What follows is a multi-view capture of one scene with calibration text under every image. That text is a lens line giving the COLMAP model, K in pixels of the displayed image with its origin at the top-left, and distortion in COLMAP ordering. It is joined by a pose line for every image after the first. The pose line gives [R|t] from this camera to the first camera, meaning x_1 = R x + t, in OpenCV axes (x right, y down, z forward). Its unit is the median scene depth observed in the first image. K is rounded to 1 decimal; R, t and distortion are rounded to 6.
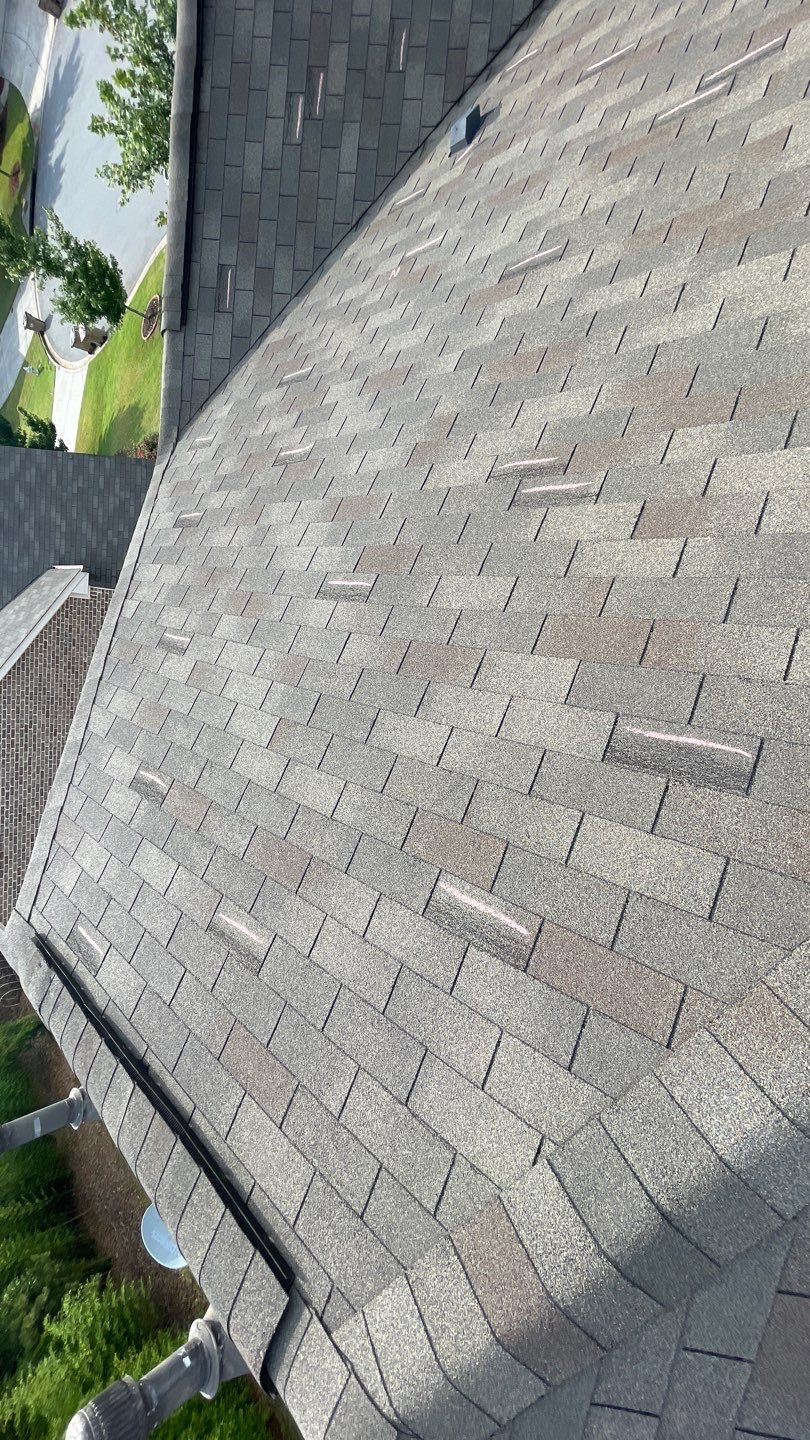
lens RADIAL K [[580.8, 0, 407.4], [0, 580.8, 723.6], [0, 0, 1]] dist [-0.002124, 0.000427]
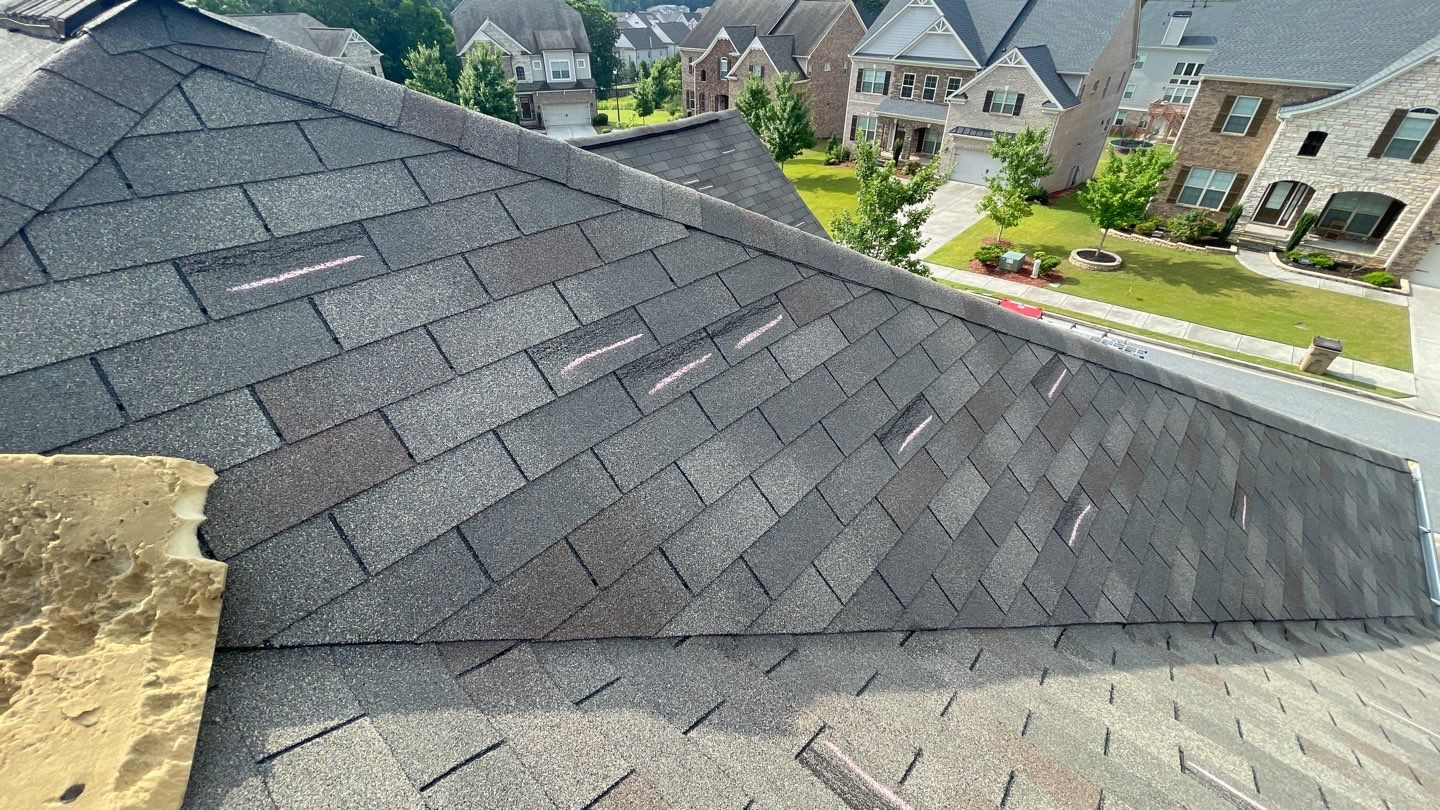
lens RADIAL K [[566.1, 0, 718.9], [0, 566.1, 401.2], [0, 0, 1]] dist [0.003768, -0.004586]
pose [[0.620525, 0.780485, 0.076106, 0.326589], [-0.516628, 0.479889, -0.709086, 0.601904], [-0.589953, 0.400687, 0.701003, -0.021615]]
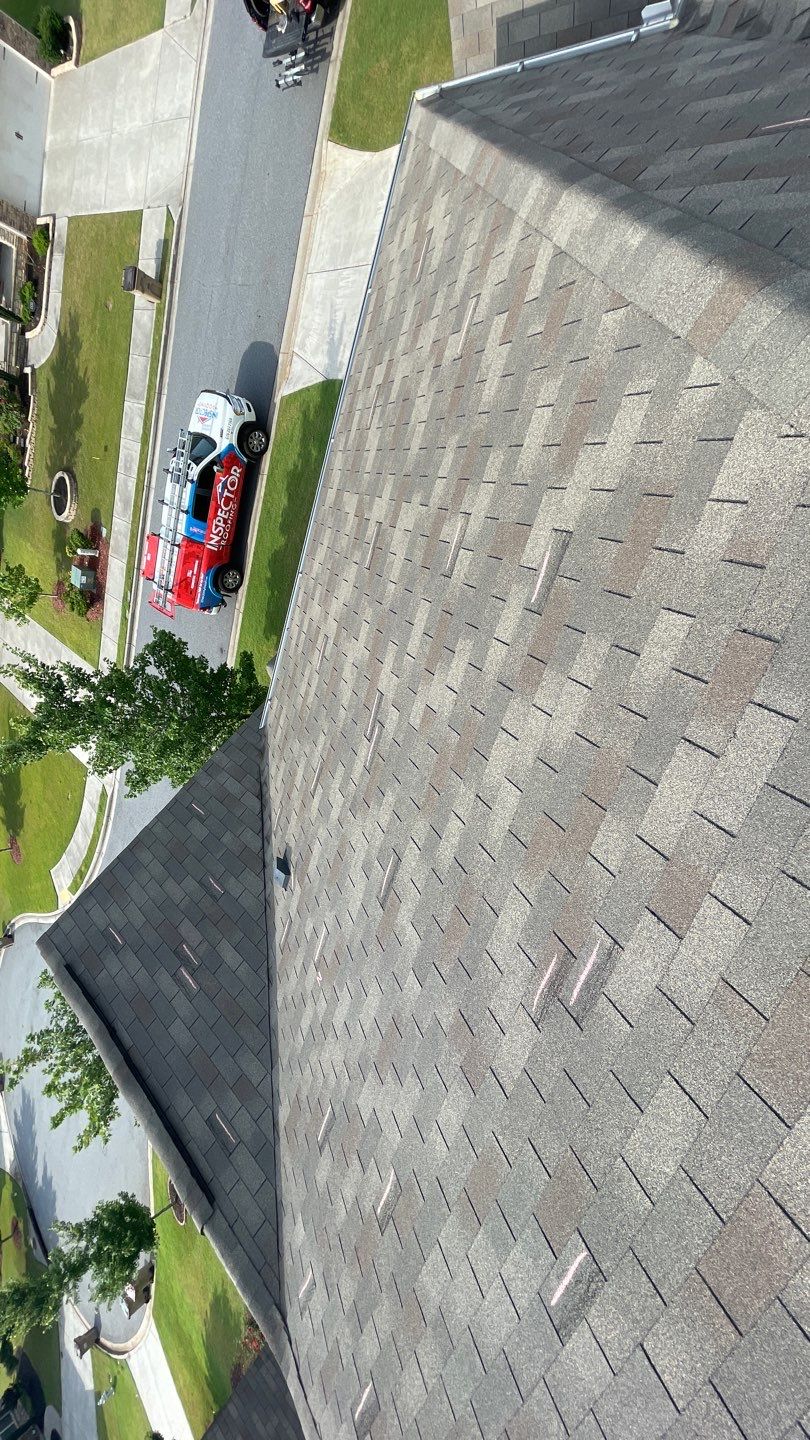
lens RADIAL K [[579.0, 0, 406.6], [0, 579.0, 722.7], [0, 0, 1]] dist [-0.001113, 0.000040]
pose [[0.555343, -0.744761, 0.370035, 0.025475], [0.739839, 0.239249, -0.628807, -0.066894], [0.379780, 0.622970, 0.683868, -0.010196]]
